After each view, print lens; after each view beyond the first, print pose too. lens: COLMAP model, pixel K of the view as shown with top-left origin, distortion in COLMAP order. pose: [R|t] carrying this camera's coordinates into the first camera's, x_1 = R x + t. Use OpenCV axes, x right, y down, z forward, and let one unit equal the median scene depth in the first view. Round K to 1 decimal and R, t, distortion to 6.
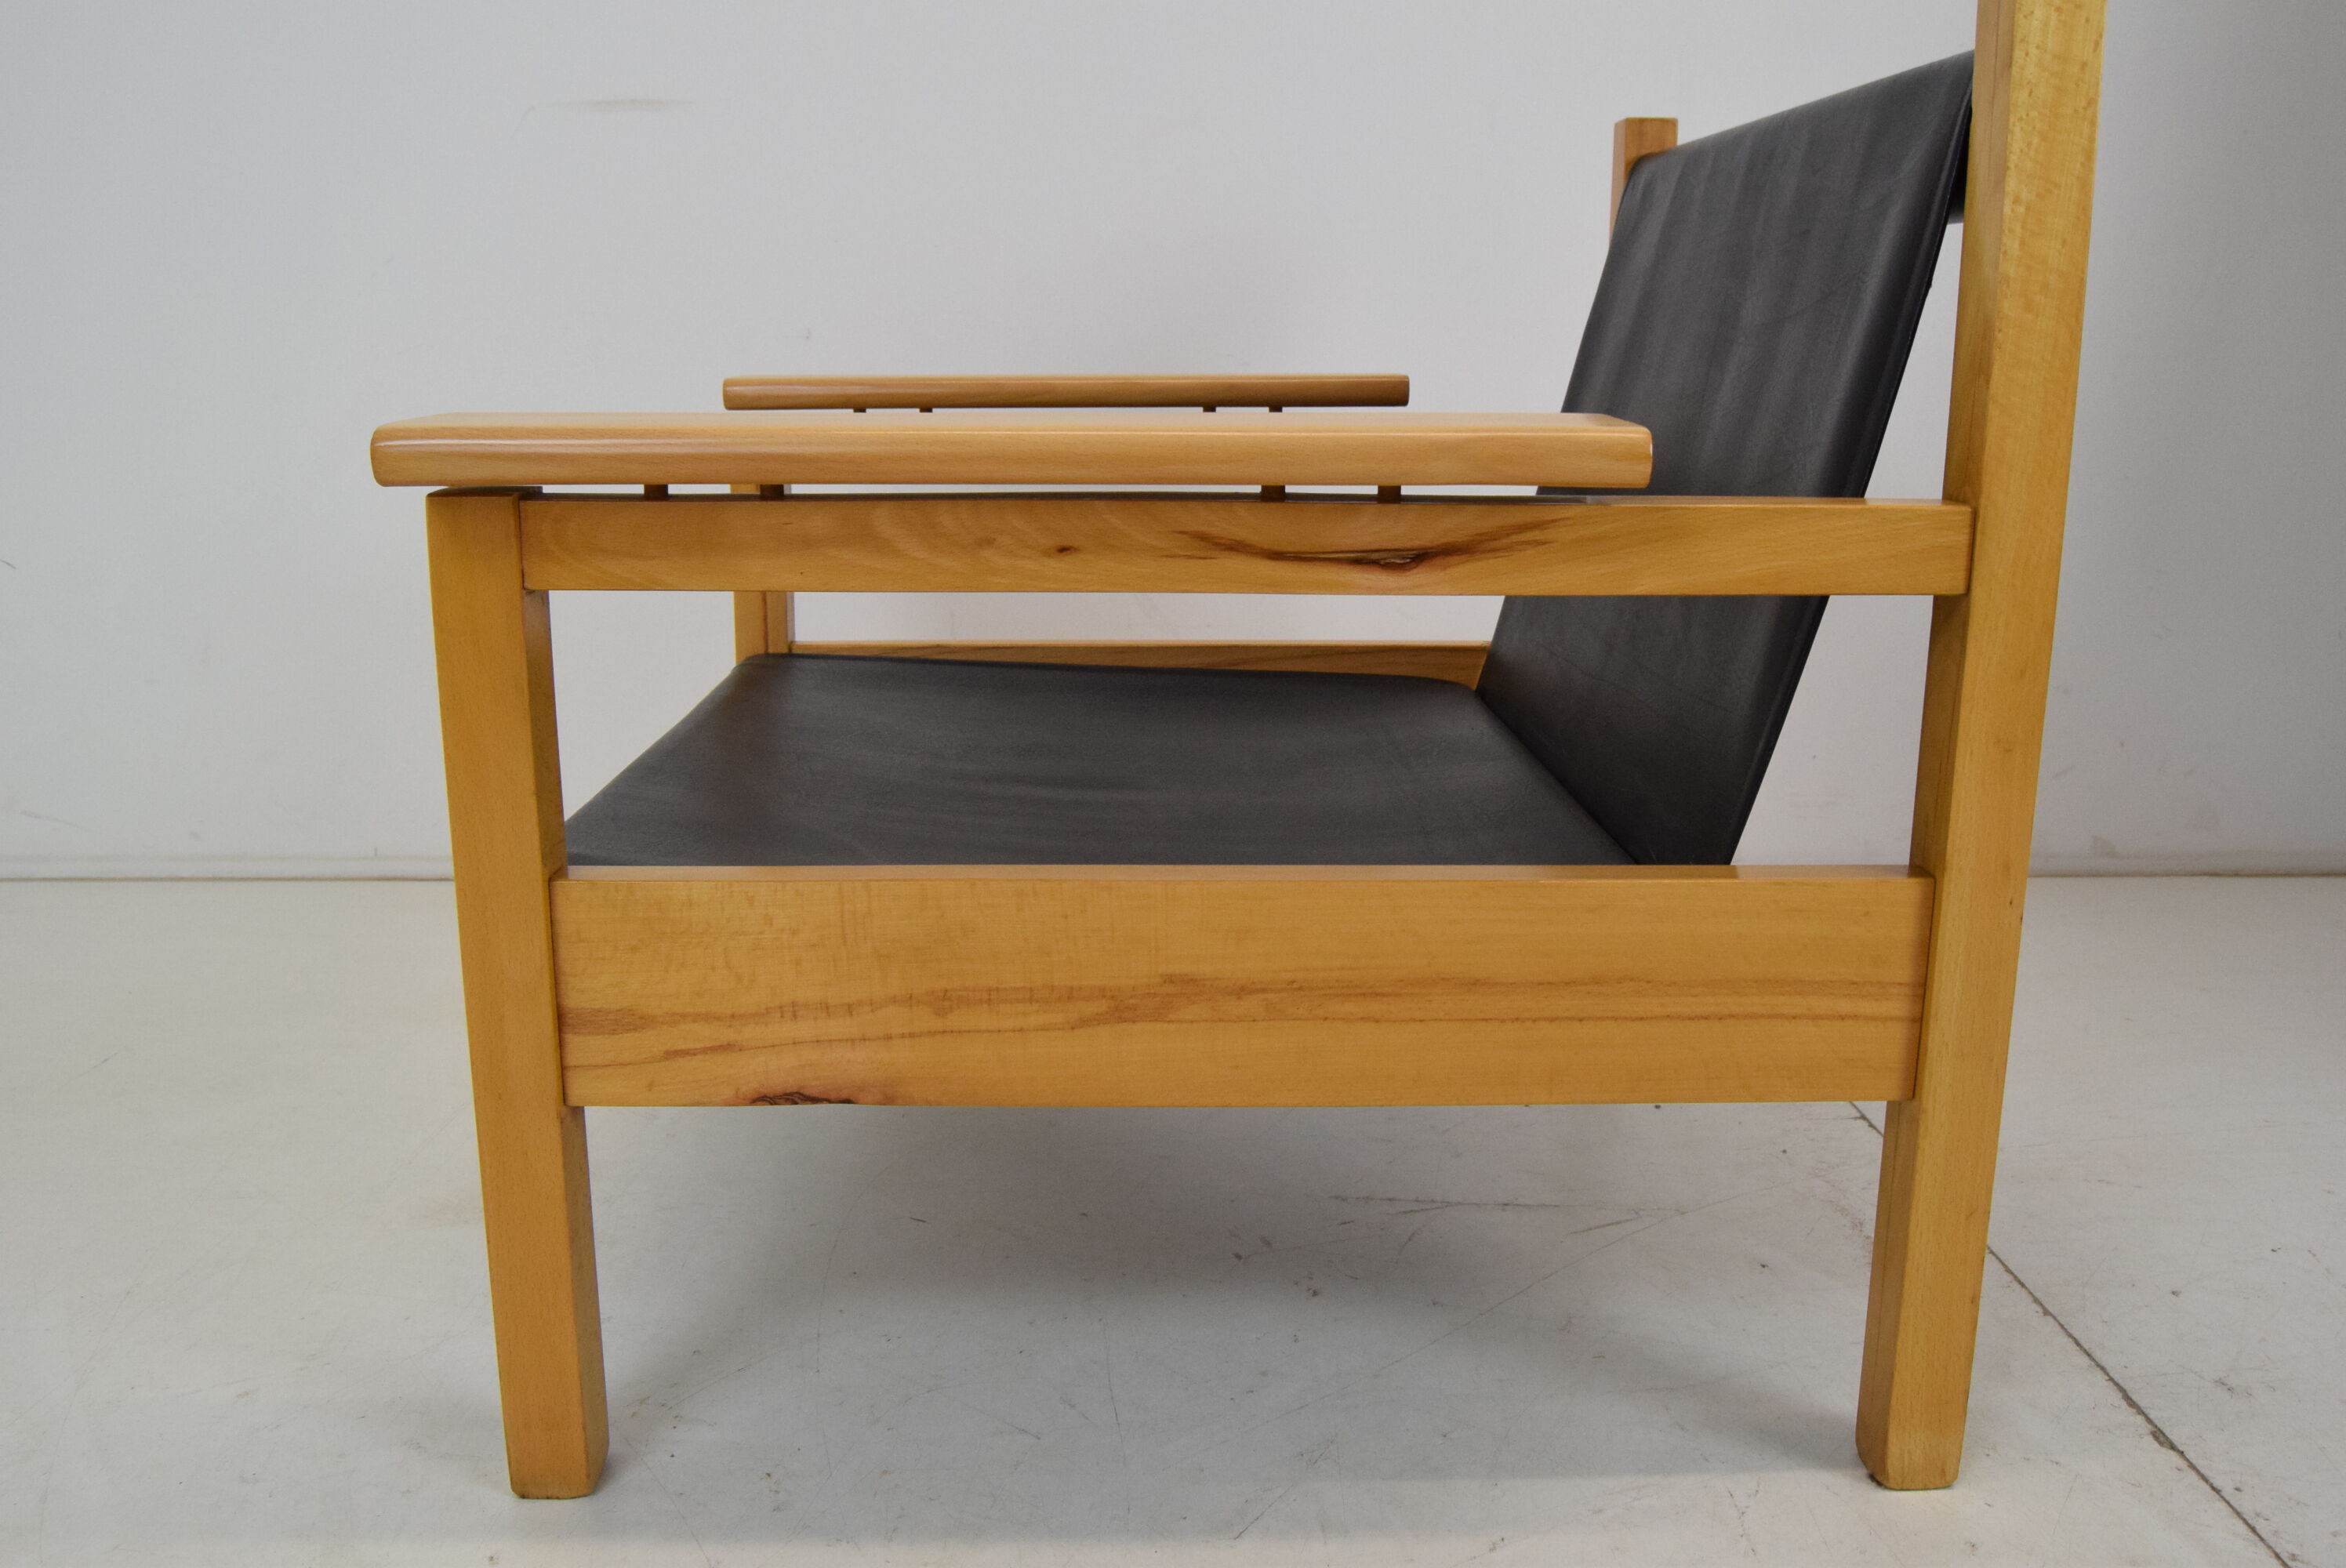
lens RADIAL K [[1906.7, 0, 1179.3], [0, 1906.7, 794.3], [0, 0, 1]] dist [-0.087852, 0.028386]
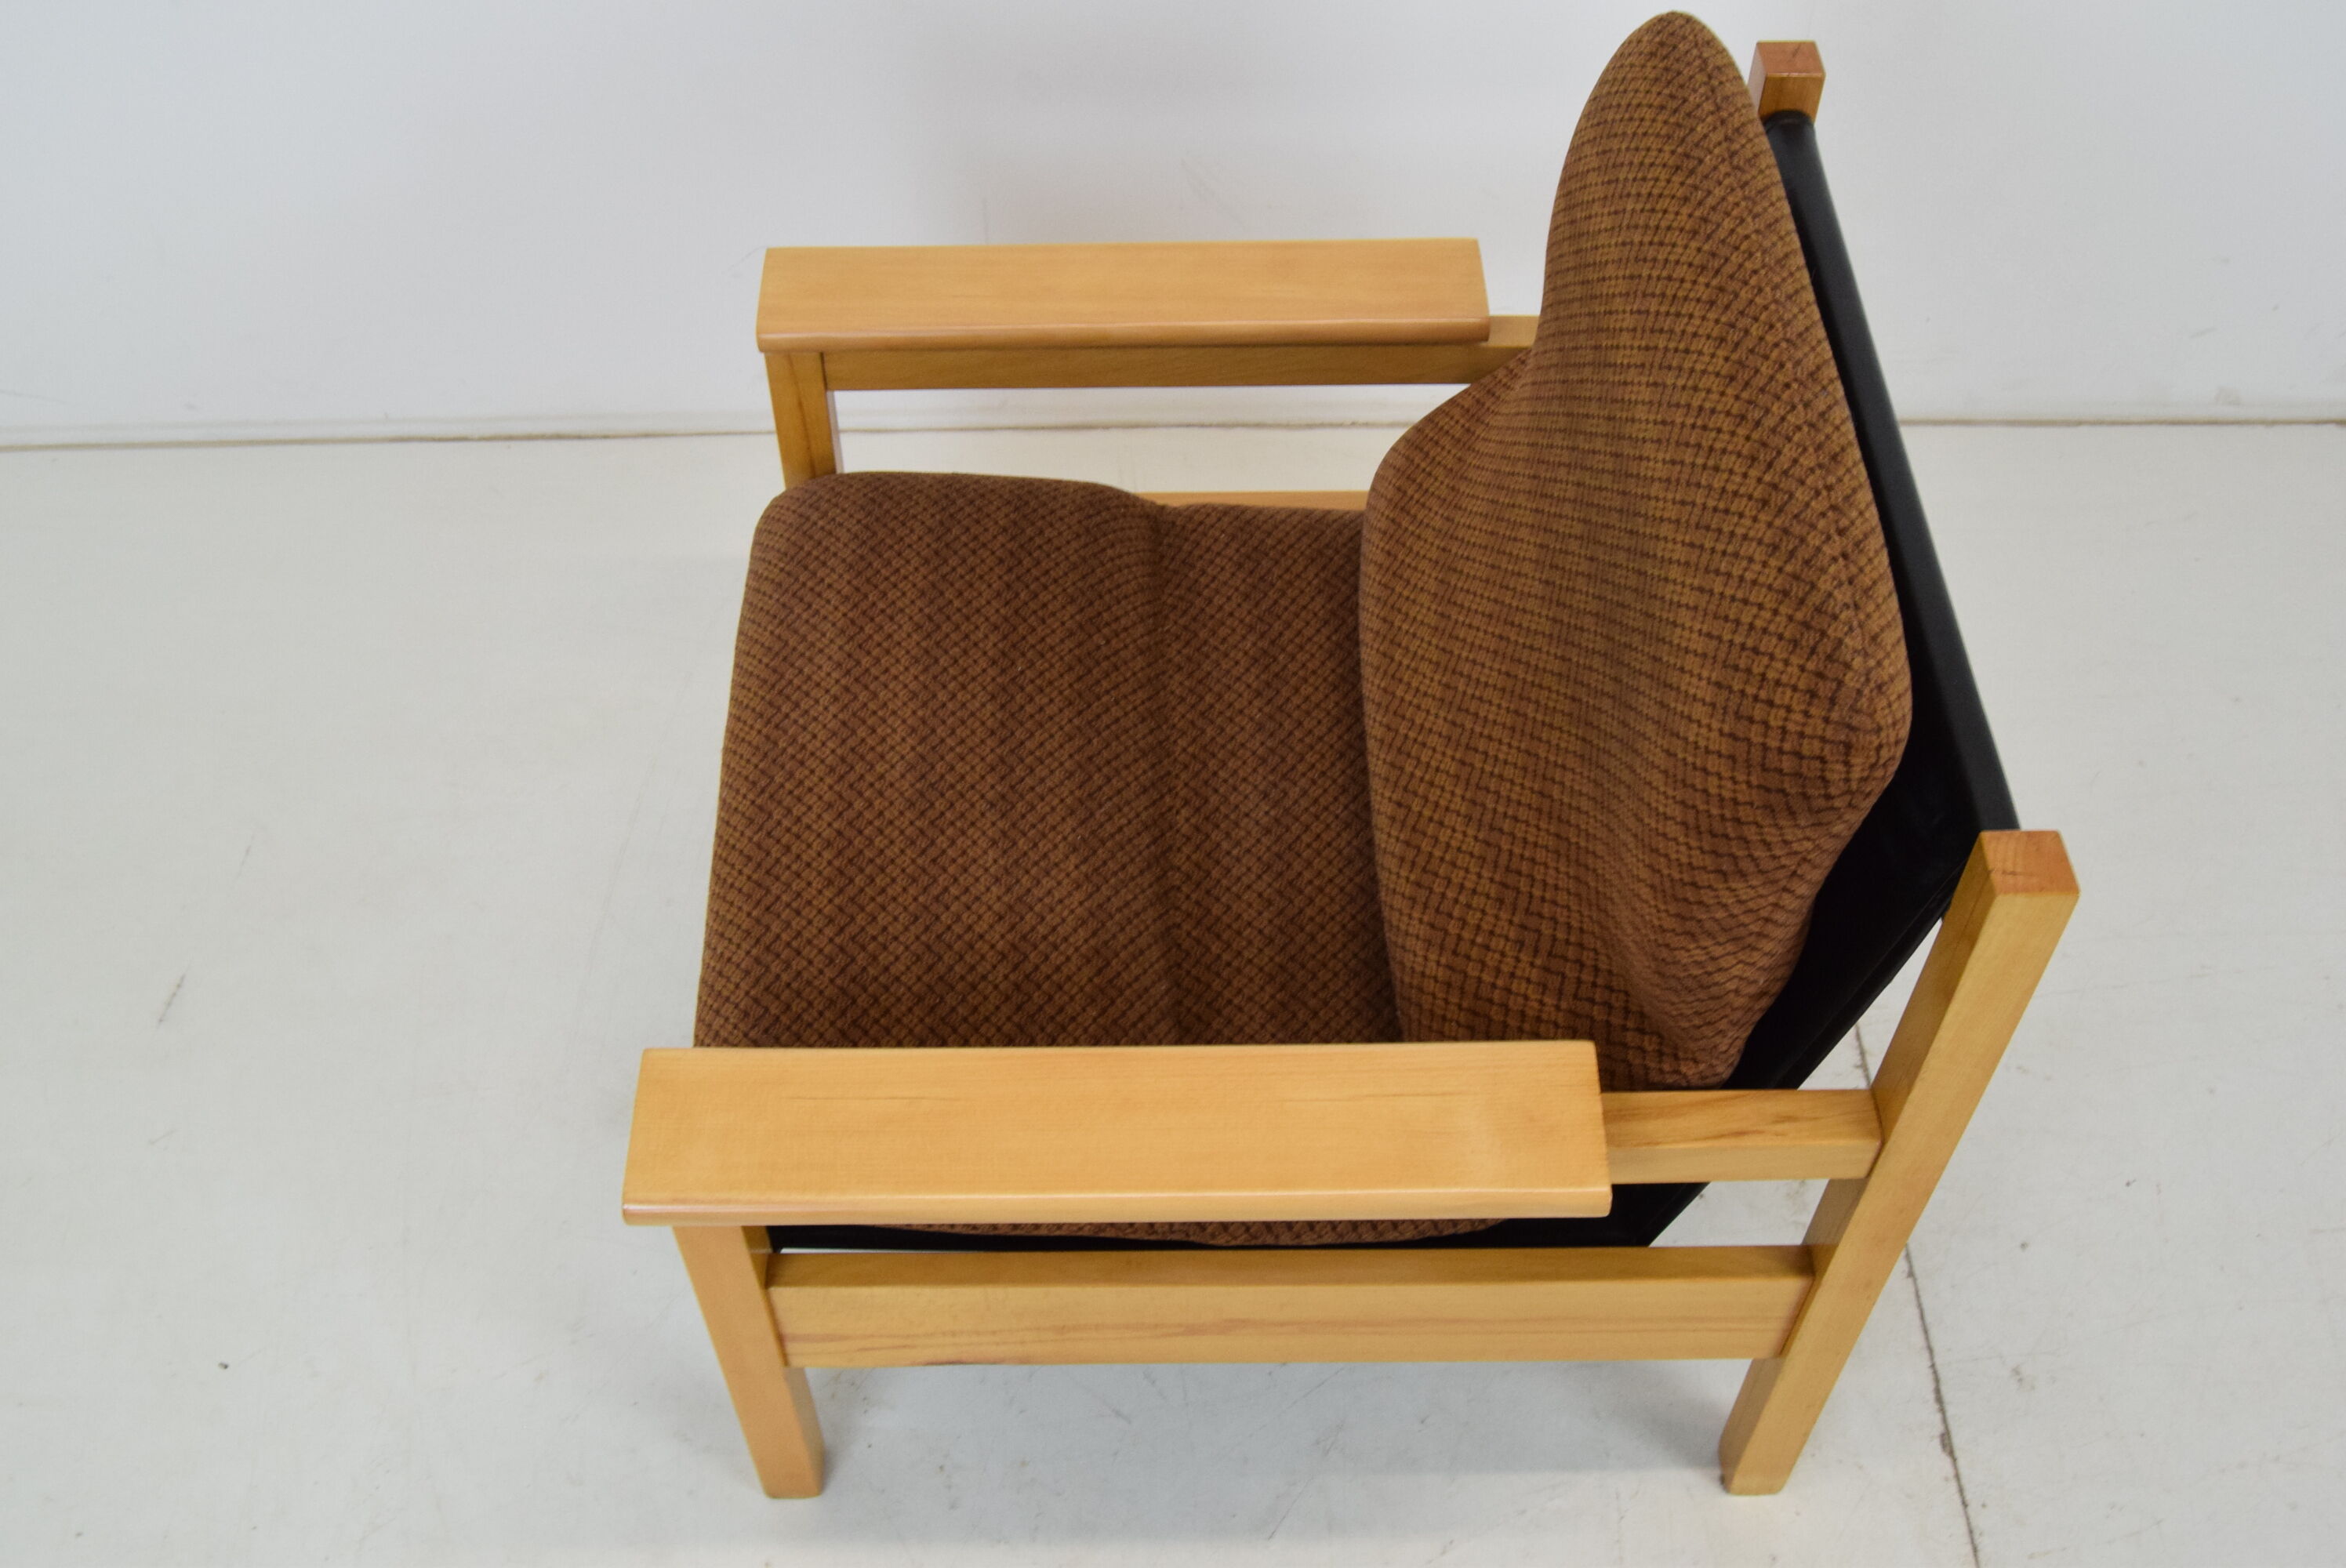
lens RADIAL K [[2328.5, 0, 1175.7], [0, 2328.5, 801.3], [0, 0, 1]] dist [-0.059839, 0.000000]
pose [[0.999851, 0.009871, -0.014186, -0.022307], [0.000940, 0.788564, 0.614952, -1.137597], [0.017257, -0.614874, 0.788437, -0.068923]]
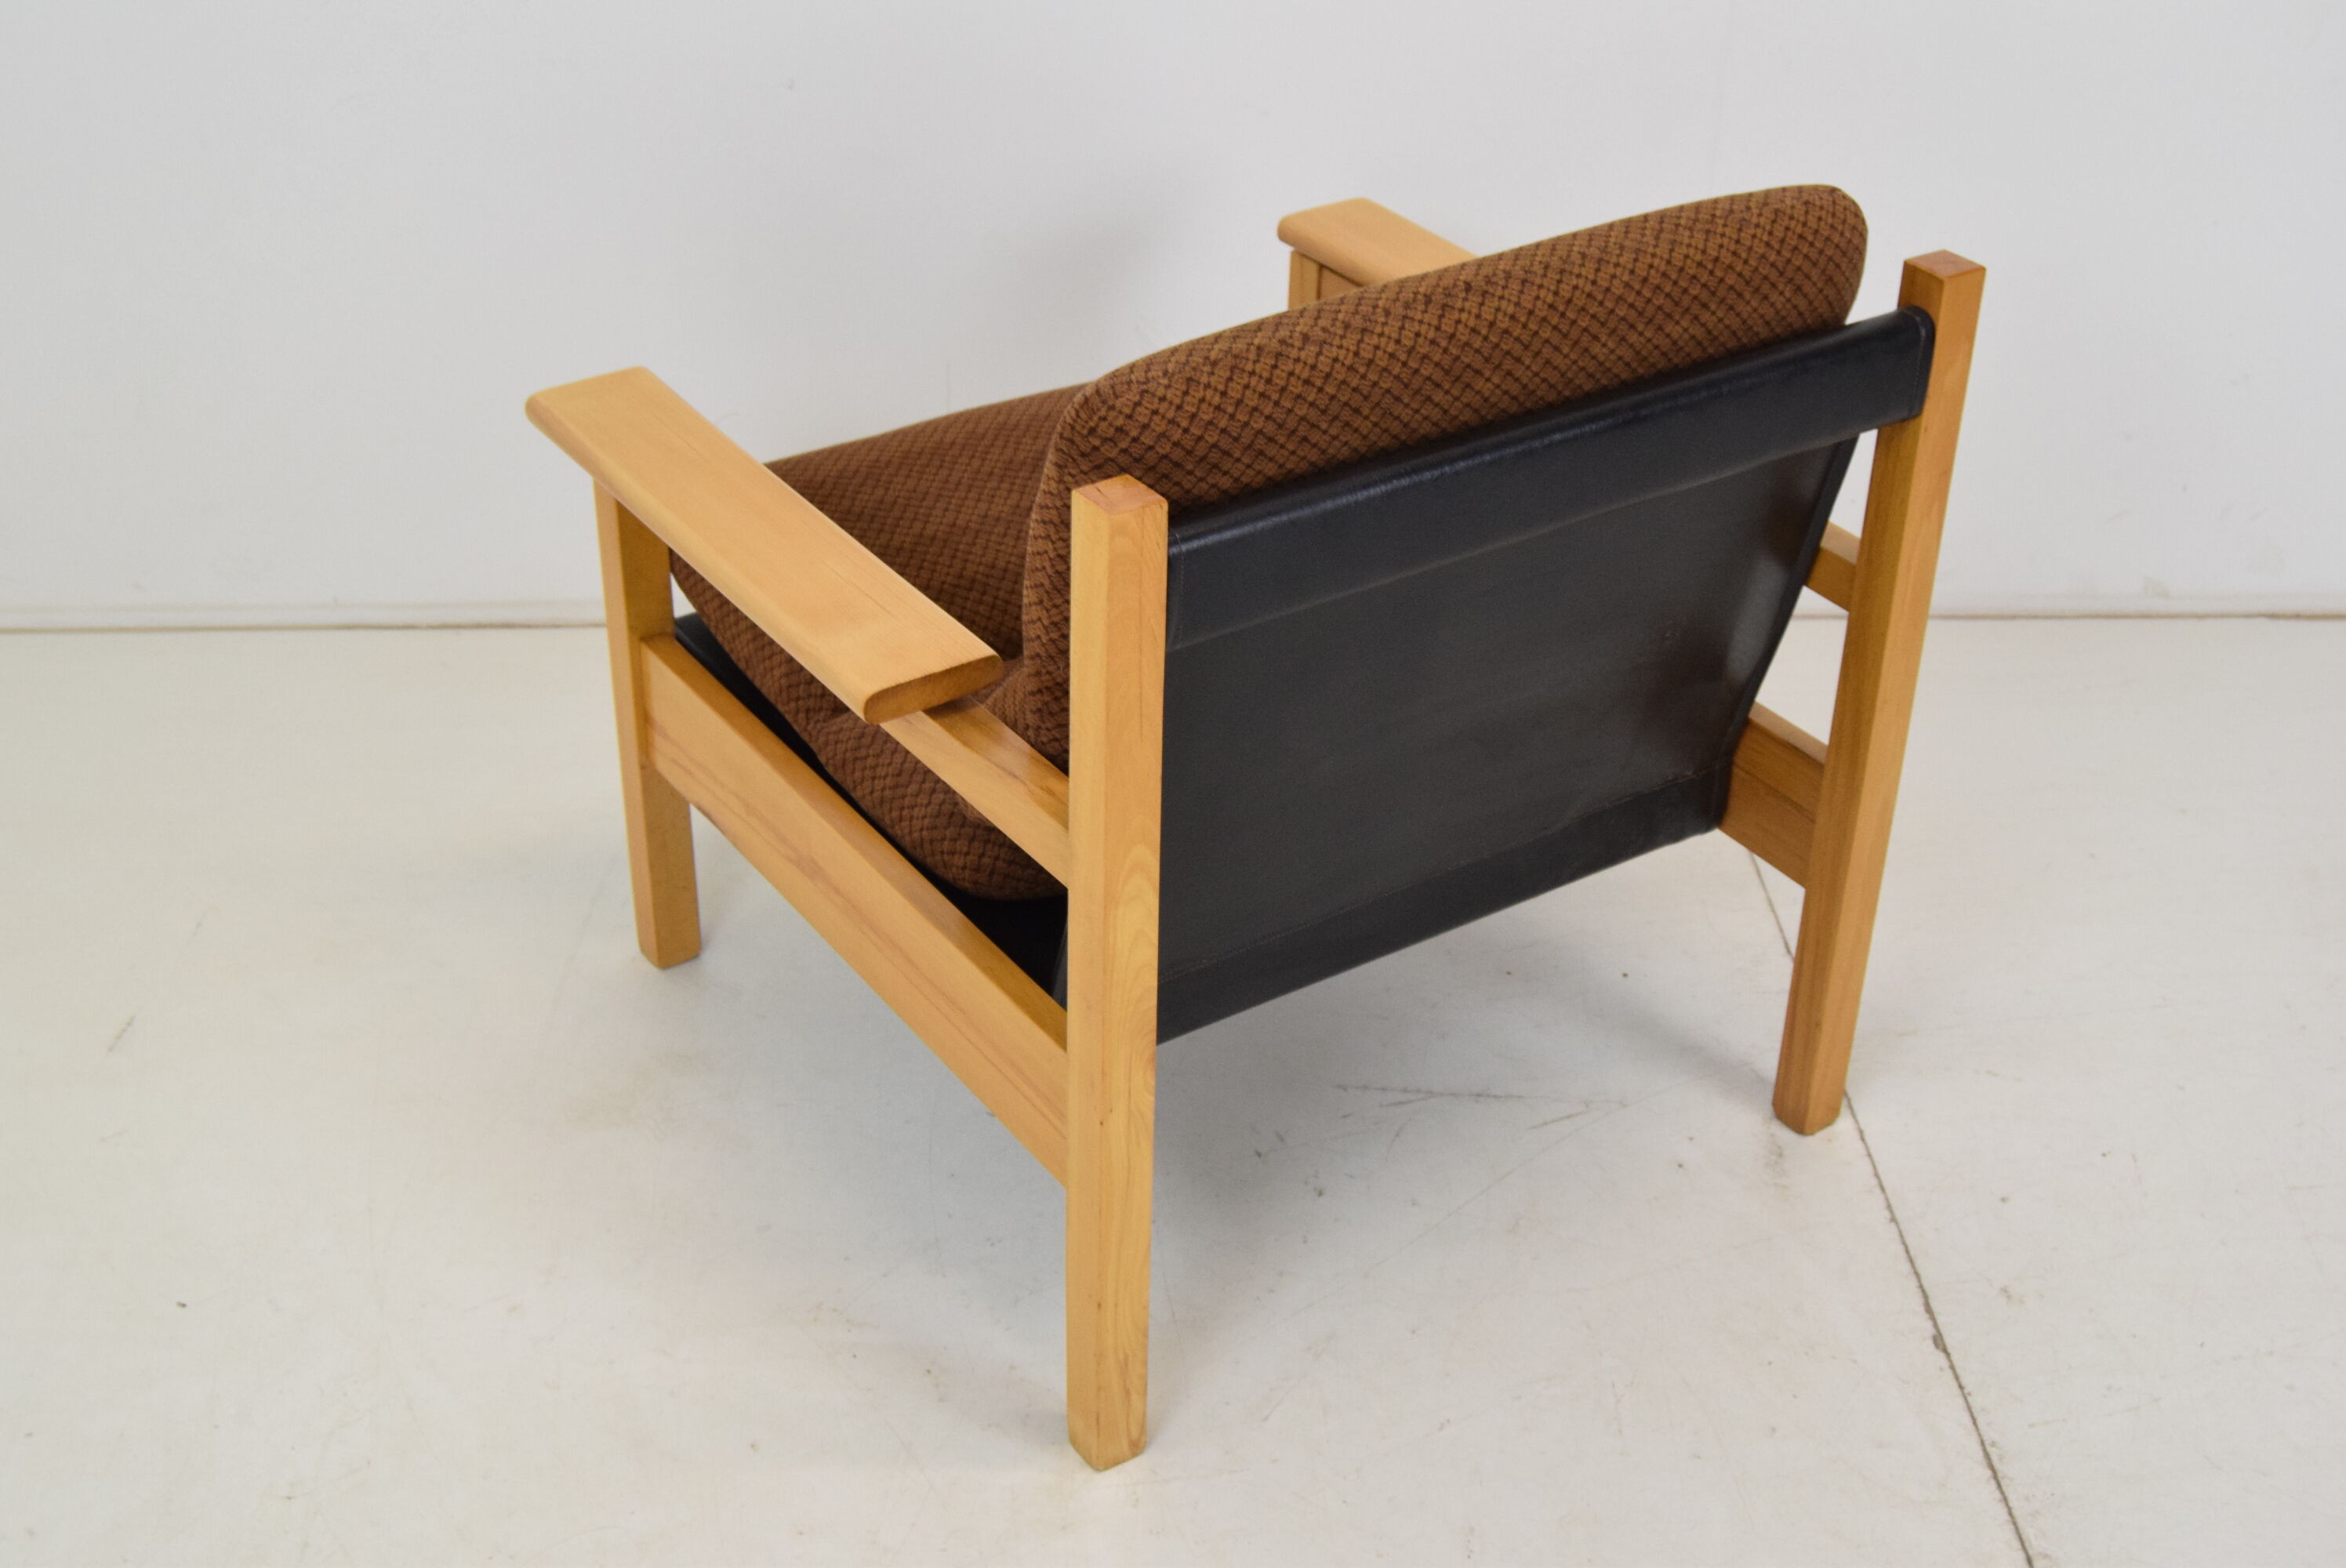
lens RADIAL K [[2976.0, 0, 1185.5], [0, 2976.0, 806.2], [0, 0, 1]] dist [-0.046504, 0.000000]
pose [[0.999488, 0.001717, 0.031959, -0.101424], [-0.011990, 0.945938, 0.324125, -0.769800], [-0.029675, -0.324343, 0.945474, -0.977815]]
